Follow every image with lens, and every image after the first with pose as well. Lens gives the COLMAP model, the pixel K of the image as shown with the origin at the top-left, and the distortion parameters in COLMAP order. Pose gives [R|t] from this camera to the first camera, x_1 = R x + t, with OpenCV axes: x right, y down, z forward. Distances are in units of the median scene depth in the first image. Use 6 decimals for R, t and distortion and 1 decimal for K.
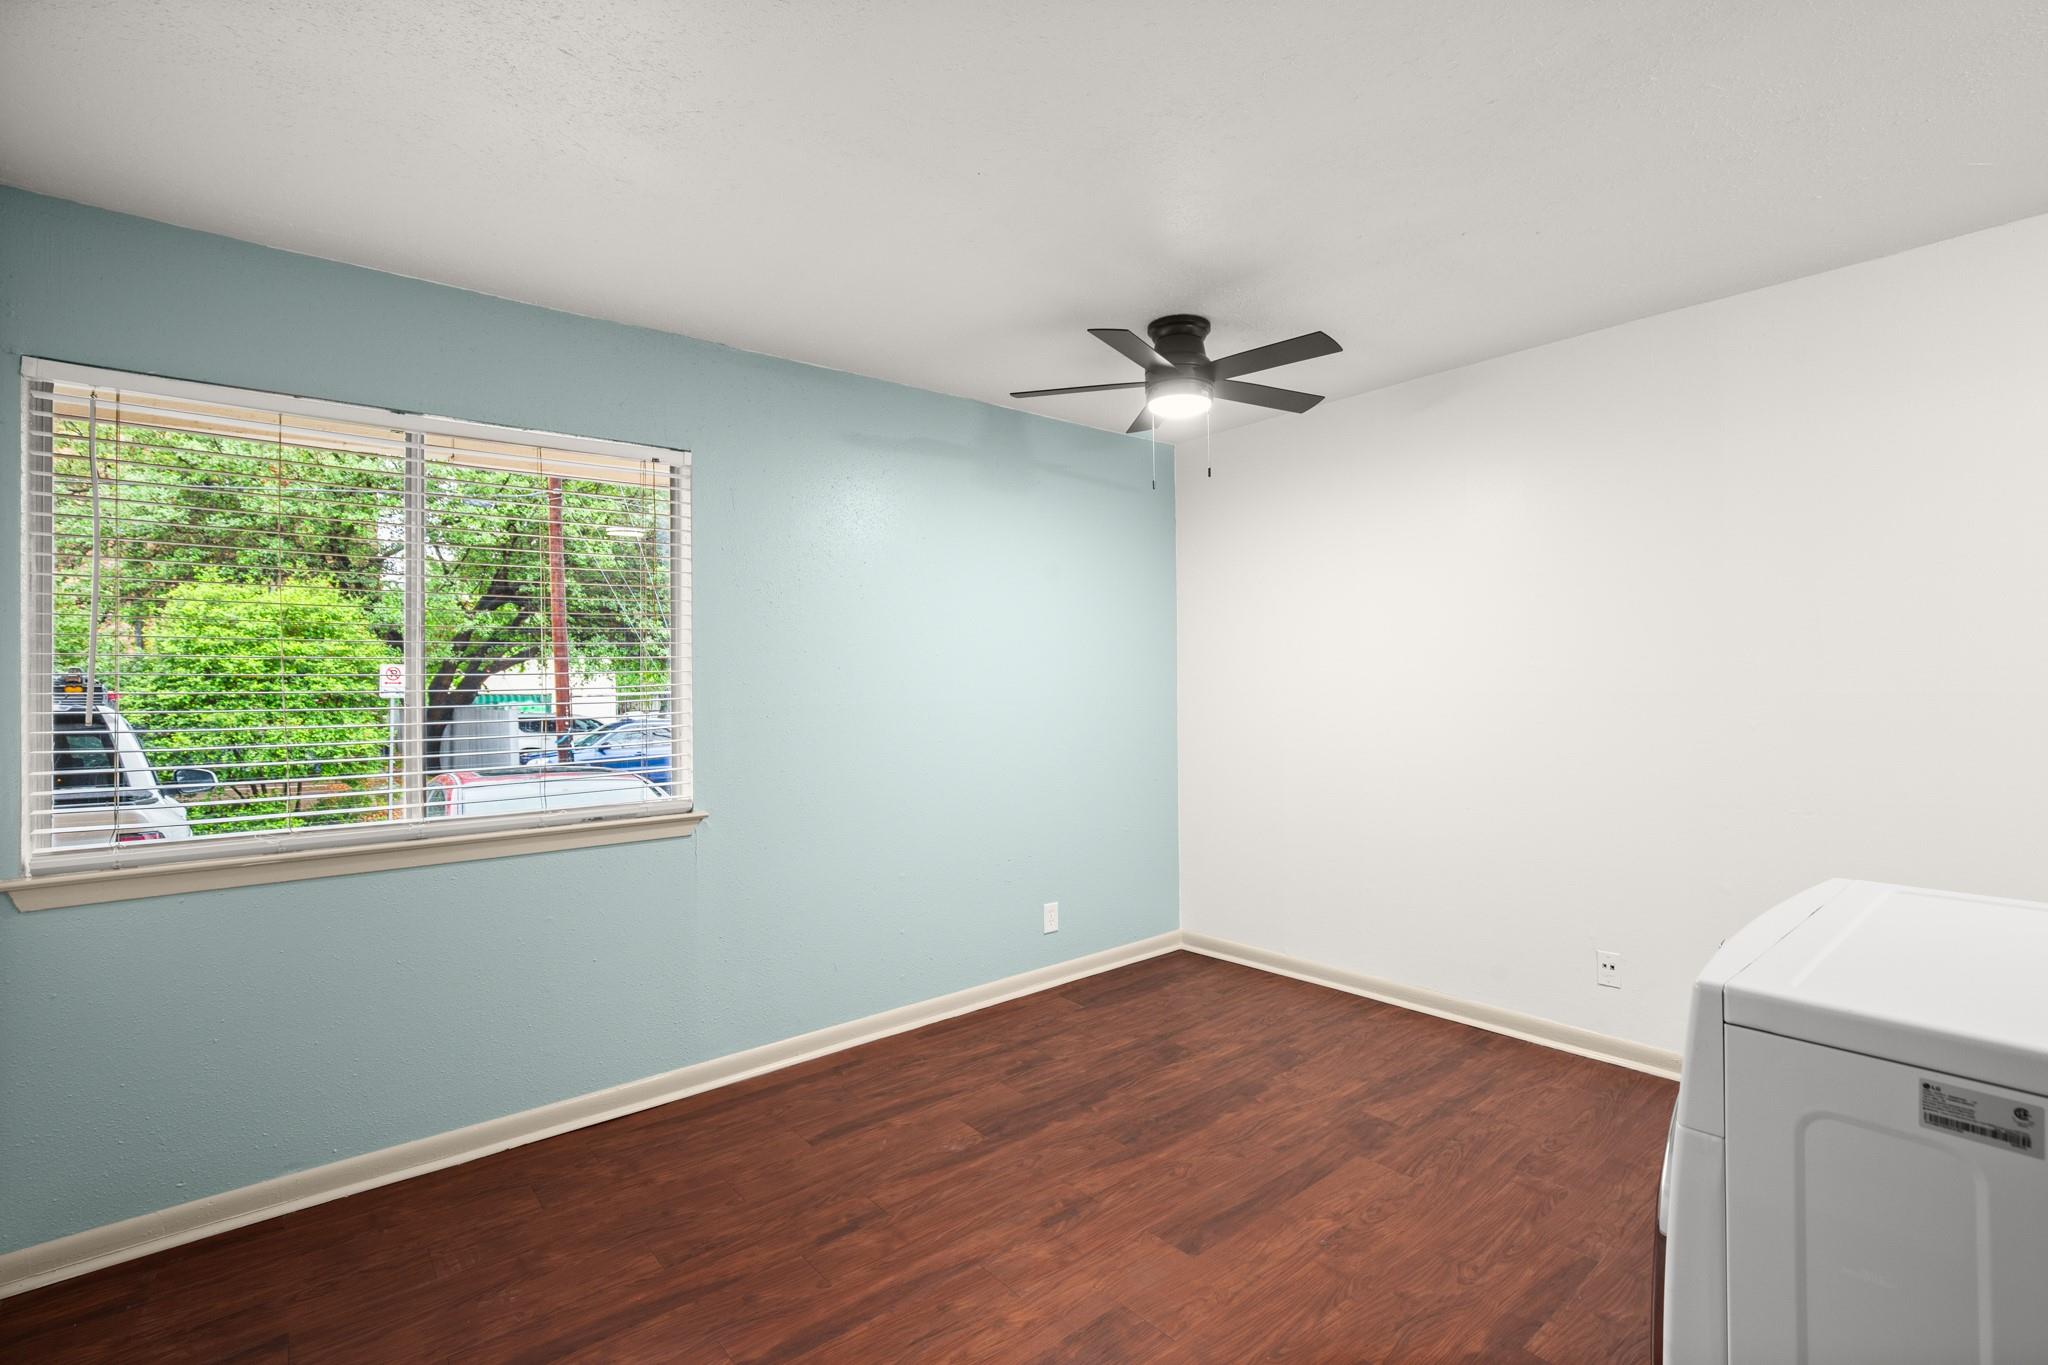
lens RADIAL K [[944.4, 0, 1036.6], [0, 944.4, 693.3], [0, 0, 1]] dist [-0.005358, 0.001003]
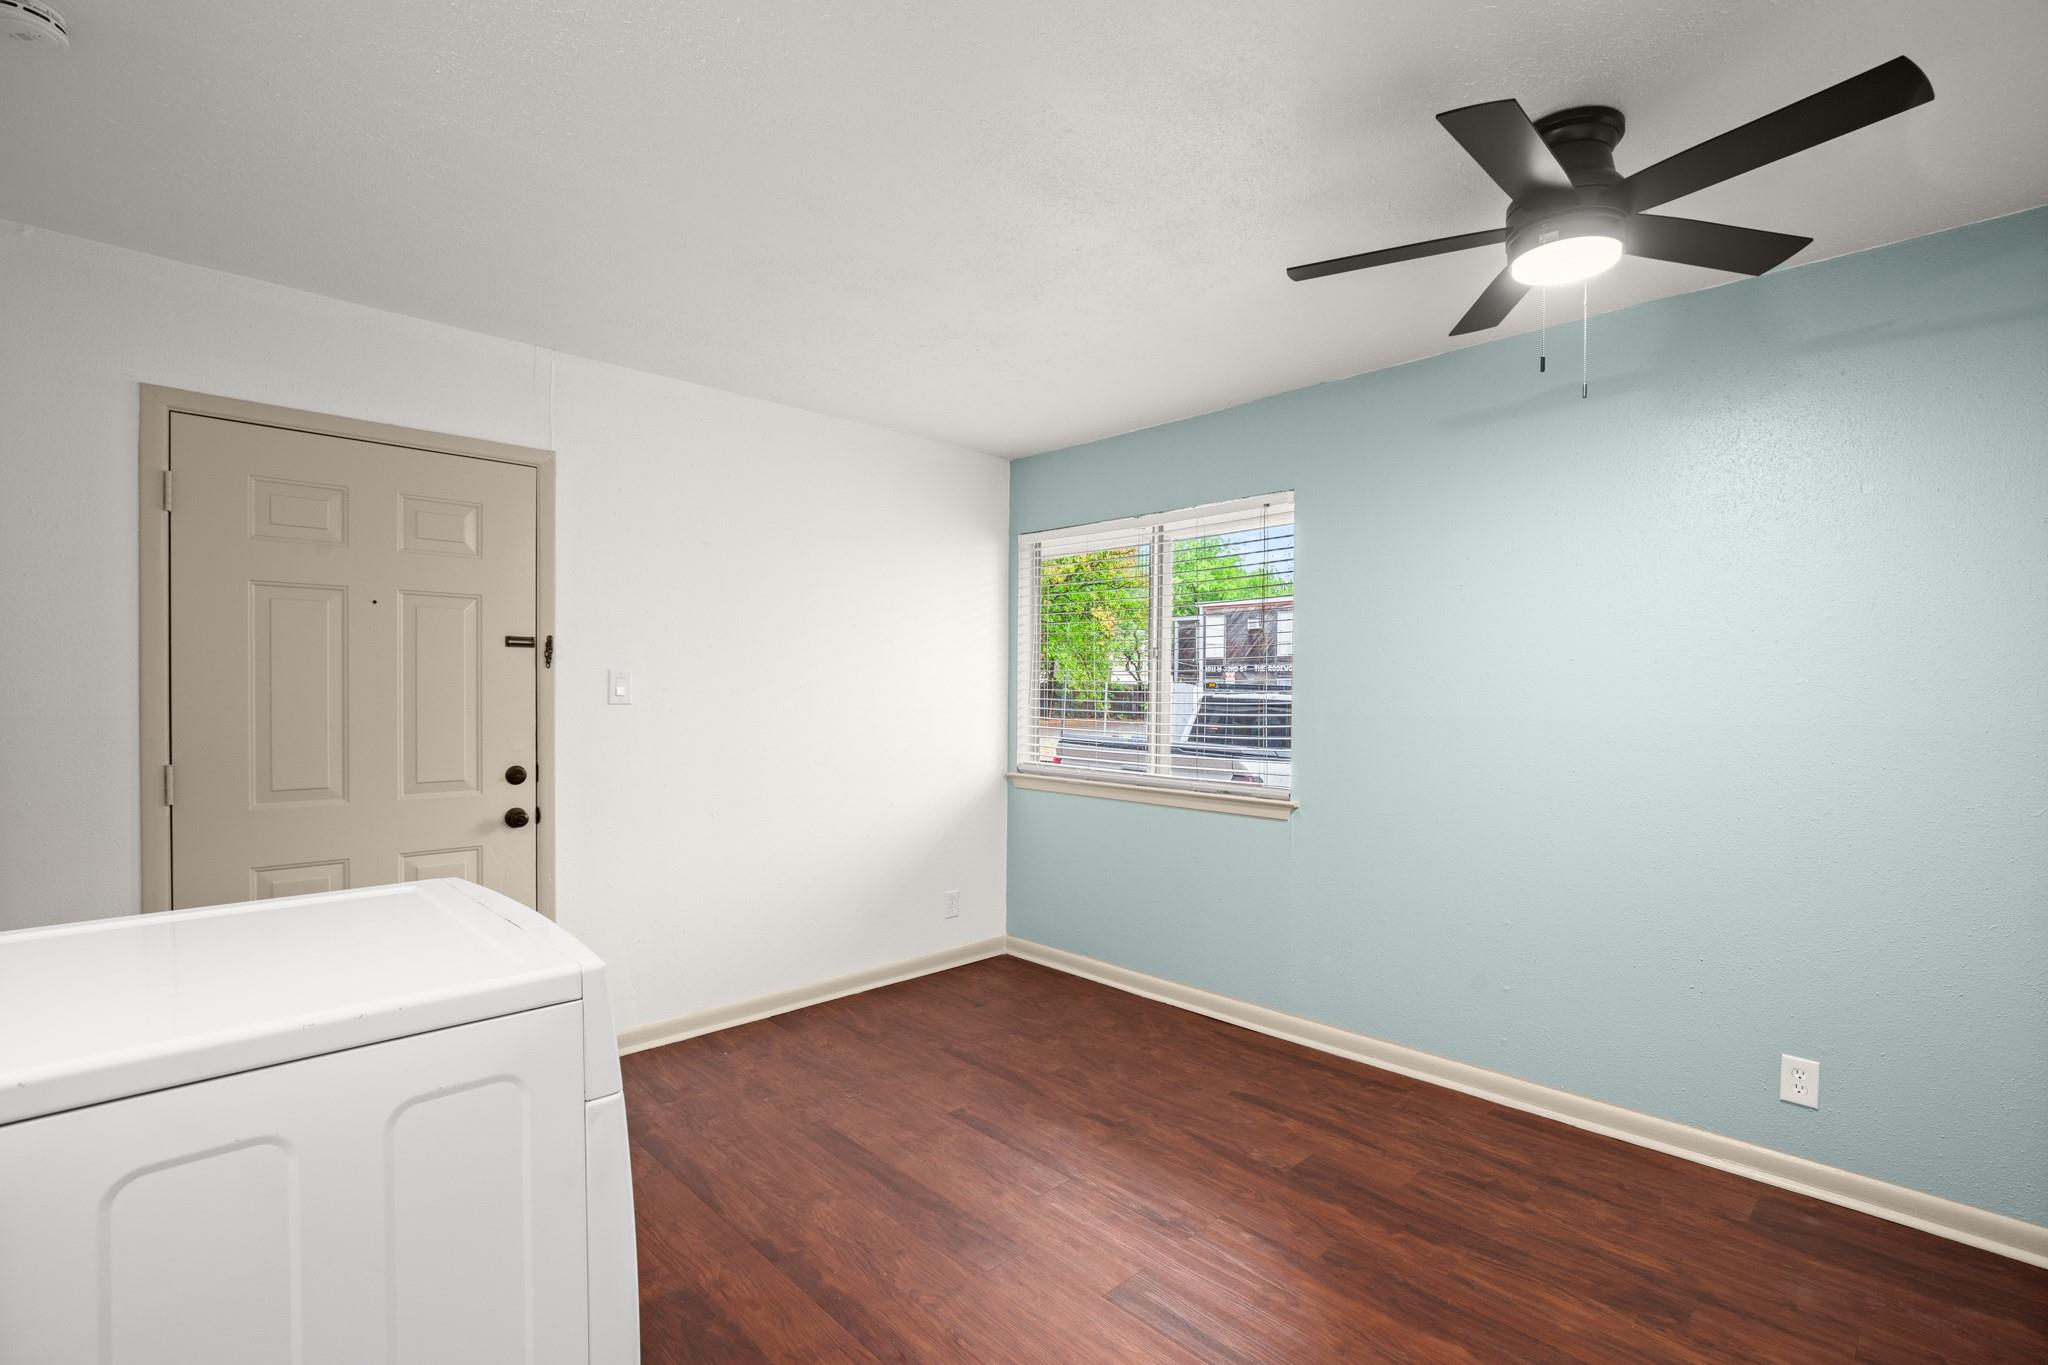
lens RADIAL K [[944.4, 0, 1036.6], [0, 944.4, 693.3], [0, 0, 1]] dist [-0.005358, 0.001003]
pose [[0.064843, 0.016658, -0.997756, 0.767324], [-0.021646, 0.999649, 0.015283, -0.015575], [0.997661, 0.020607, 0.065181, 0.598557]]
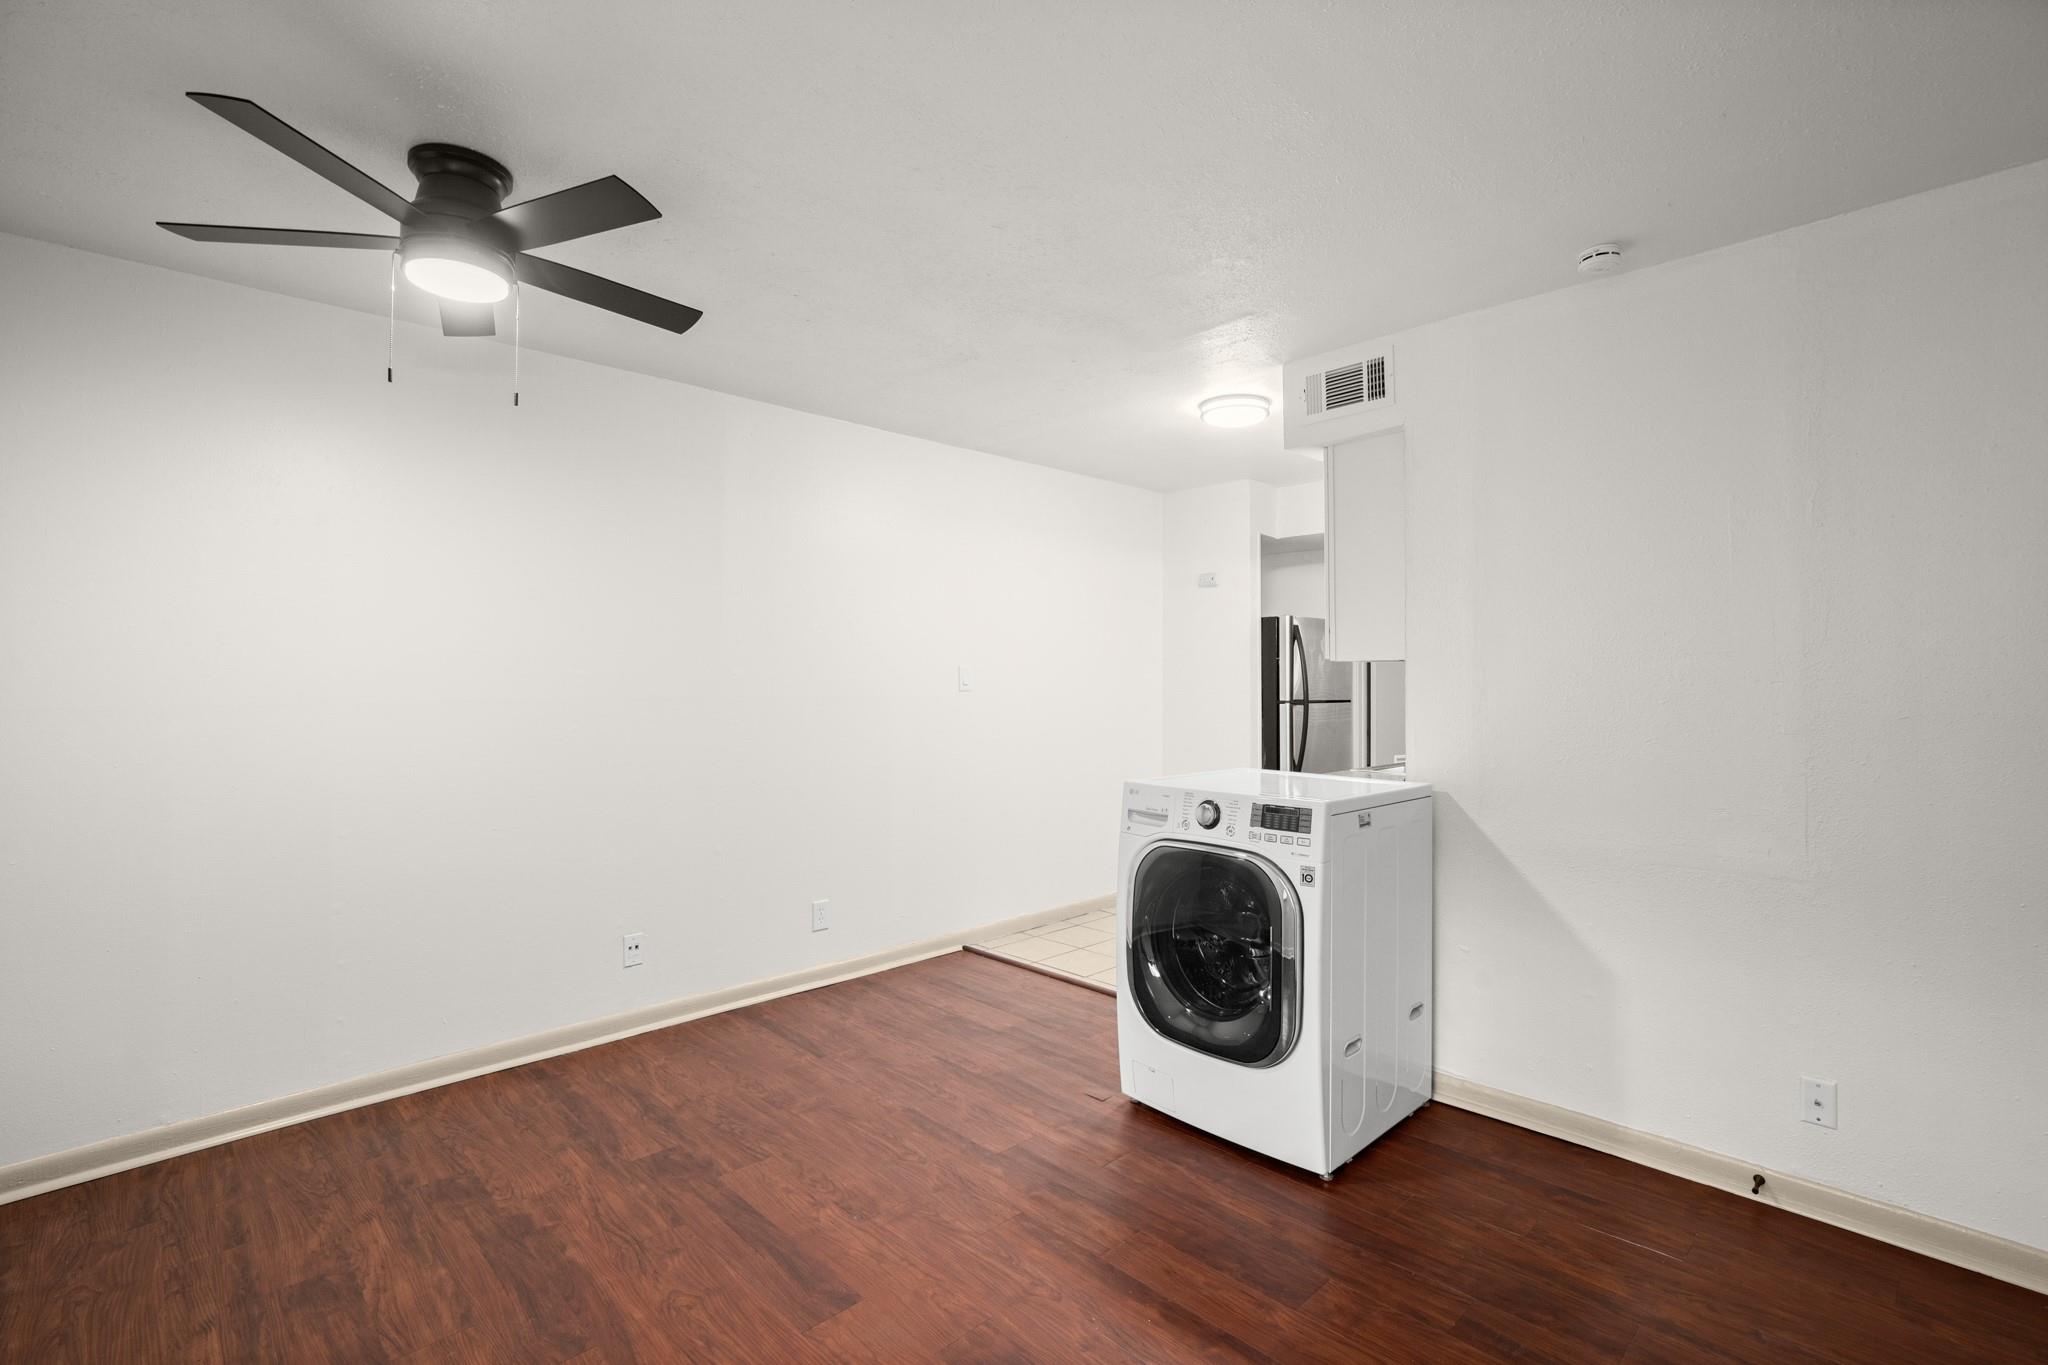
lens RADIAL K [[940.3, 0, 1049.1], [0, 940.3, 689.6], [0, 0, 1]] dist [0.001994, 0.000532]
pose [[-0.083947, 0.008730, 0.996432, -0.542293], [0.018662, 0.999800, -0.007187, 0.006219], [-0.996295, 0.017992, -0.084094, 0.617884]]
